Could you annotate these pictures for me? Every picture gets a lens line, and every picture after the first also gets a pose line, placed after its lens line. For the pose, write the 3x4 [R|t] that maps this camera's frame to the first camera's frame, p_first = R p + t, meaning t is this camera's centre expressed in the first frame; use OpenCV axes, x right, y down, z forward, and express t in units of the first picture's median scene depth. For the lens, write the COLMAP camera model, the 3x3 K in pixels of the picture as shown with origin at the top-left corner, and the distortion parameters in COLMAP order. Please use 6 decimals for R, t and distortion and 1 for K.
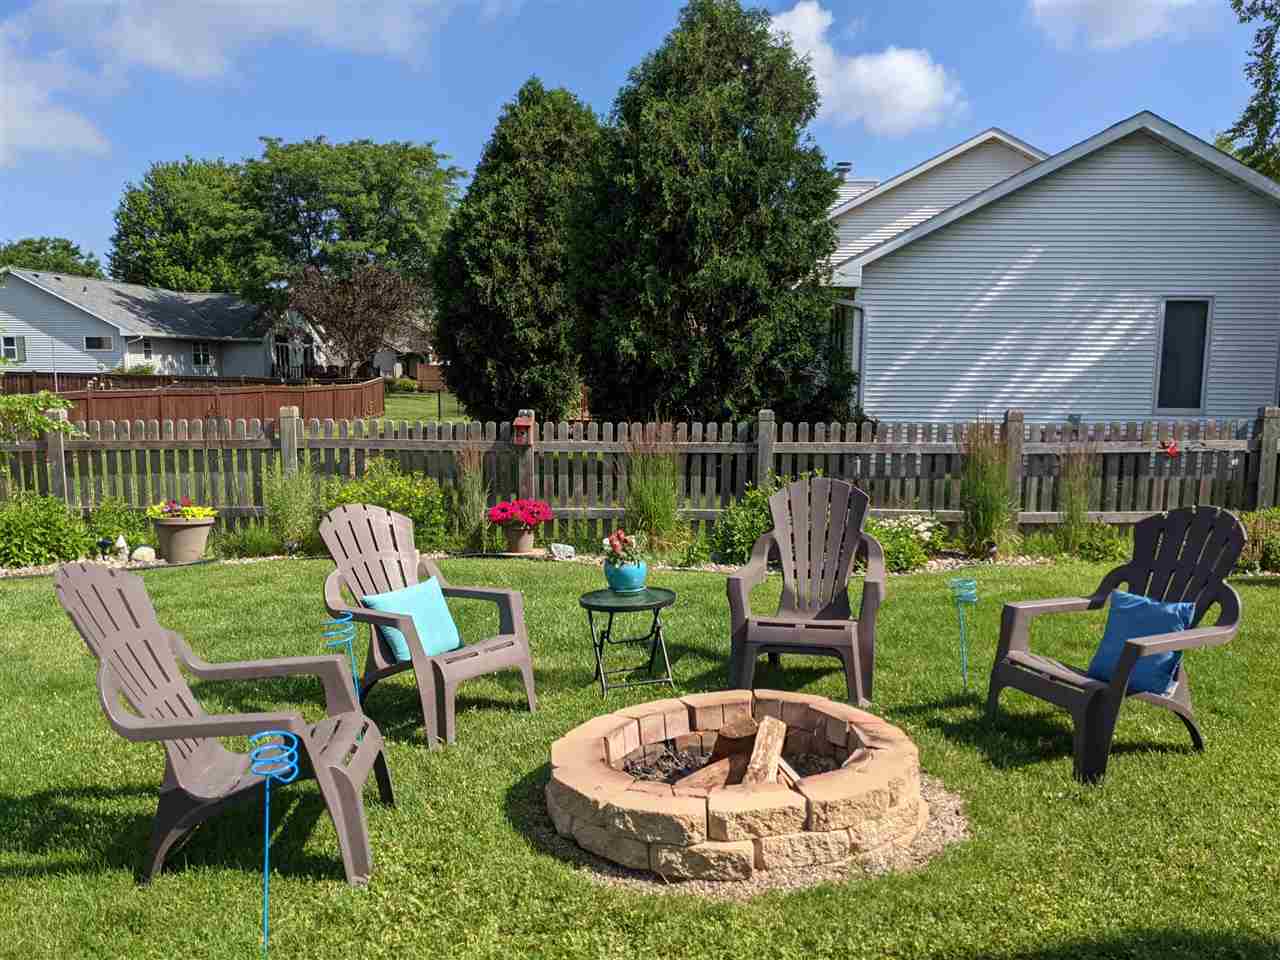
lens RADIAL K [[1050.8, 0, 644.5], [0, 1050.8, 511.0], [0, 0, 1]] dist [0.035941, -0.000315]
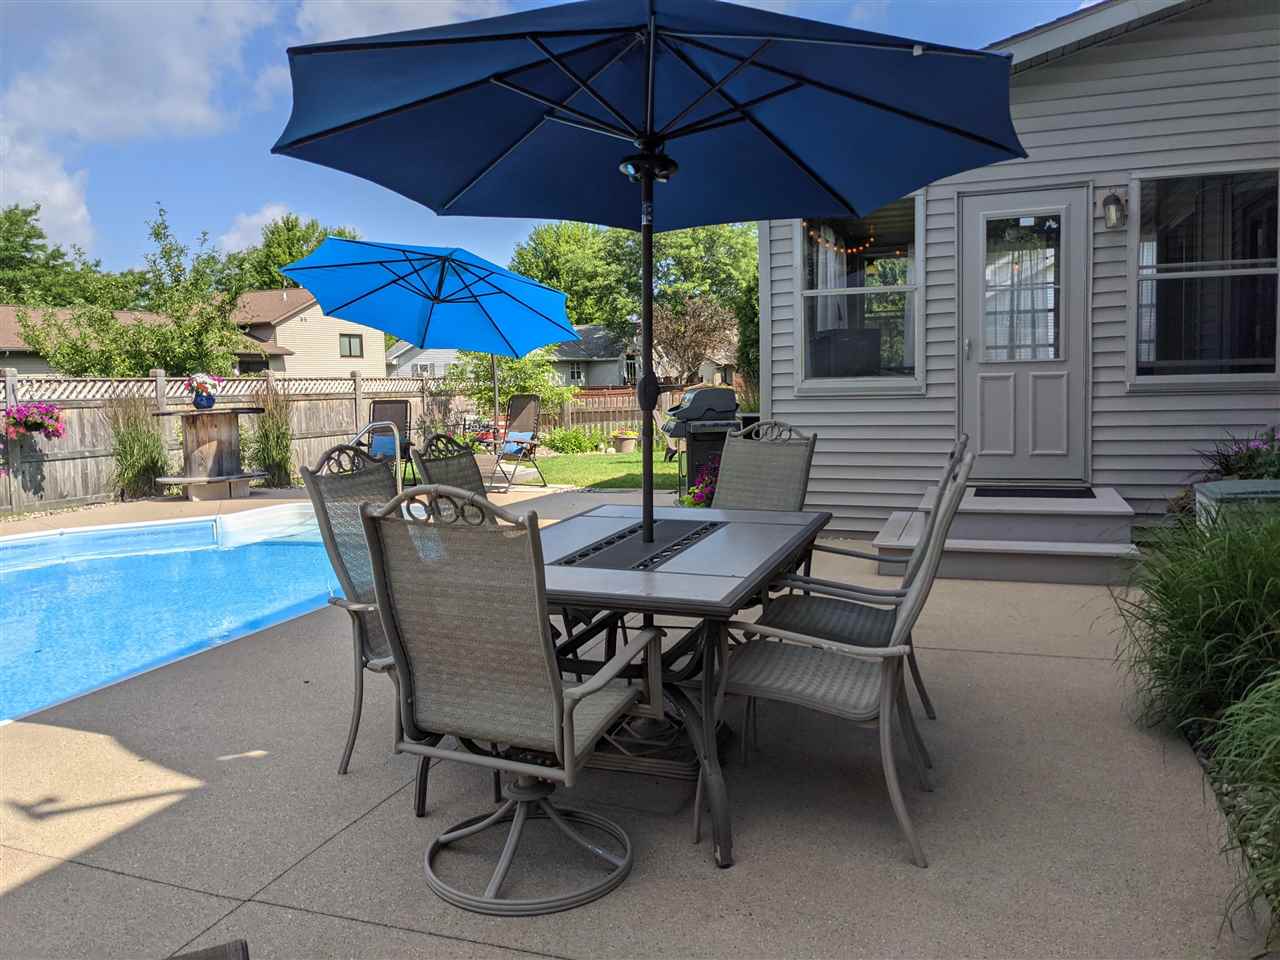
lens RADIAL K [[1033.9, 0, 640.0], [0, 1033.9, 480.0], [0, 0, 1]] dist [0.013858, -0.001287]
pose [[0.953636, -0.002799, -0.300948, 0.068565], [-0.007849, 0.999385, -0.034165, 0.042337], [0.300859, 0.034943, 0.953028, -0.278145]]
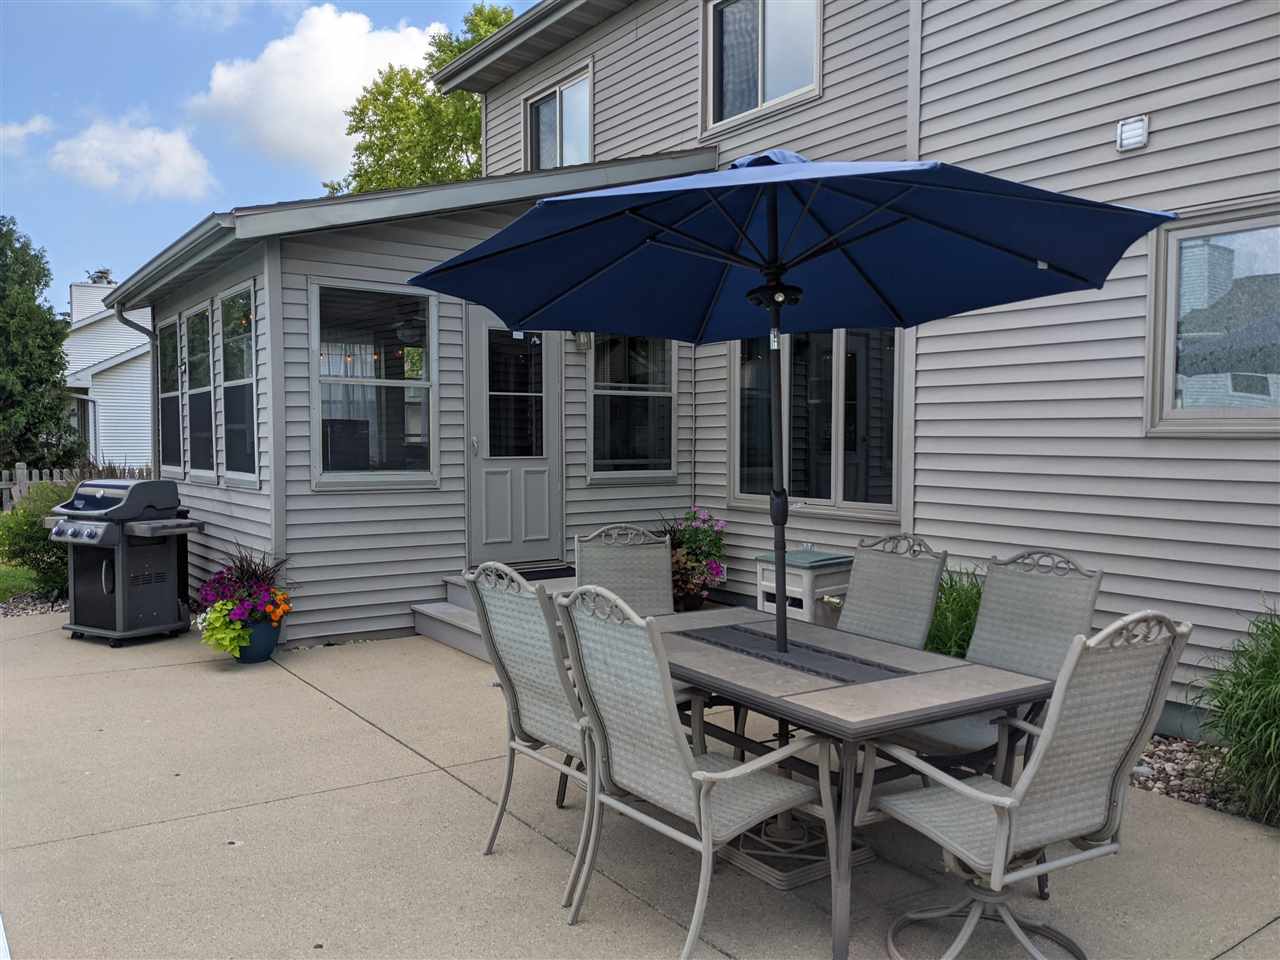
lens RADIAL K [[1033.9, 0, 640.0], [0, 1033.9, 480.0], [0, 0, 1]] dist [0.013858, -0.001287]
pose [[0.808295, -0.033510, 0.587823, -0.018352], [0.086508, 0.994303, -0.062272, 0.034216], [-0.582387, 0.101186, 0.806589, -0.263820]]
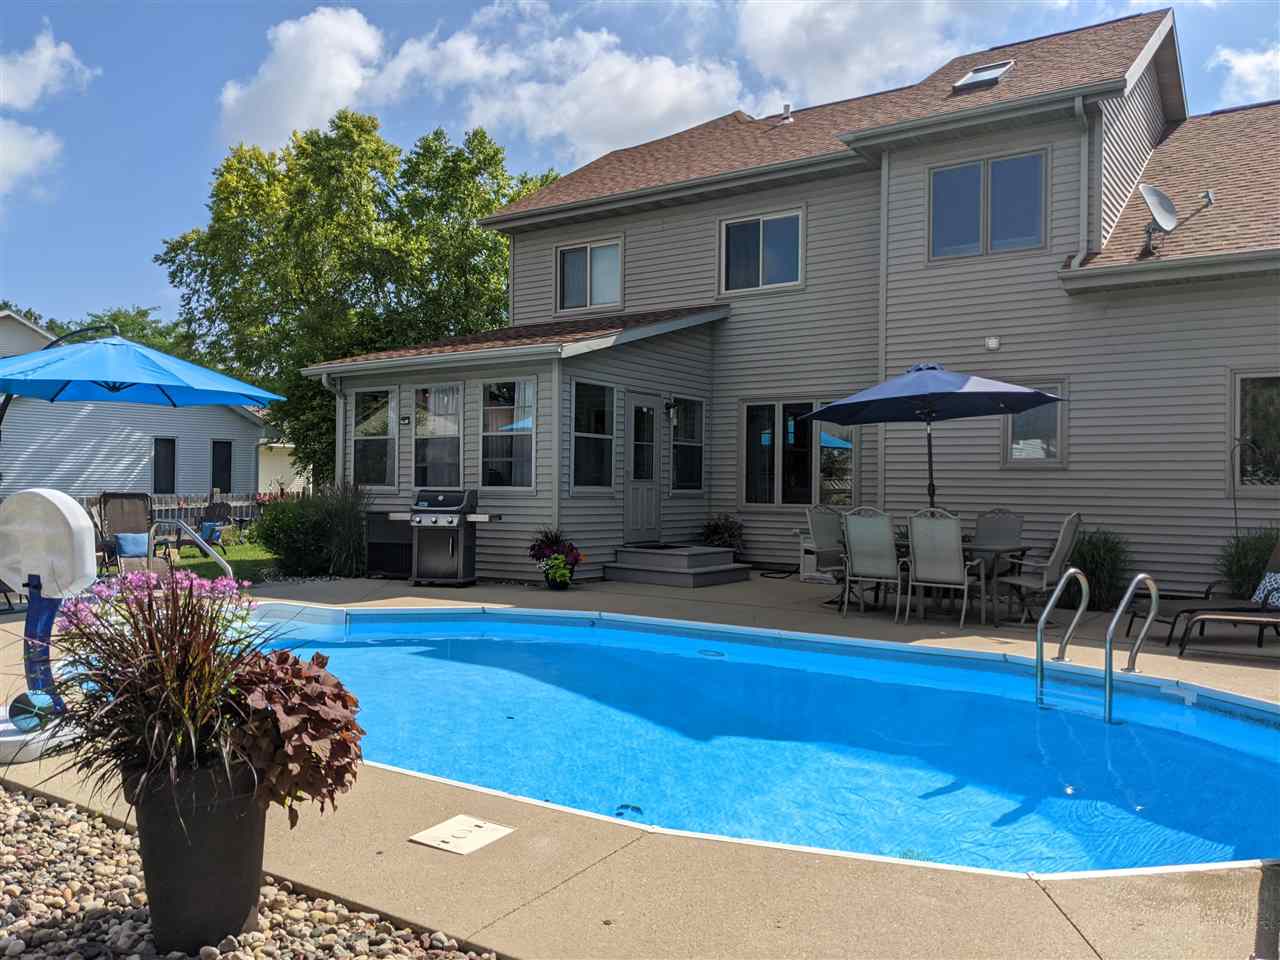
lens RADIAL K [[1033.9, 0, 640.0], [0, 1033.9, 480.0], [0, 0, 1]] dist [0.013858, -0.001287]
pose [[0.548182, 0.002481, 0.836356, -0.219202], [0.107106, 0.991554, -0.073143, 0.040827], [-0.829473, 0.129674, 0.543286, -0.276144]]
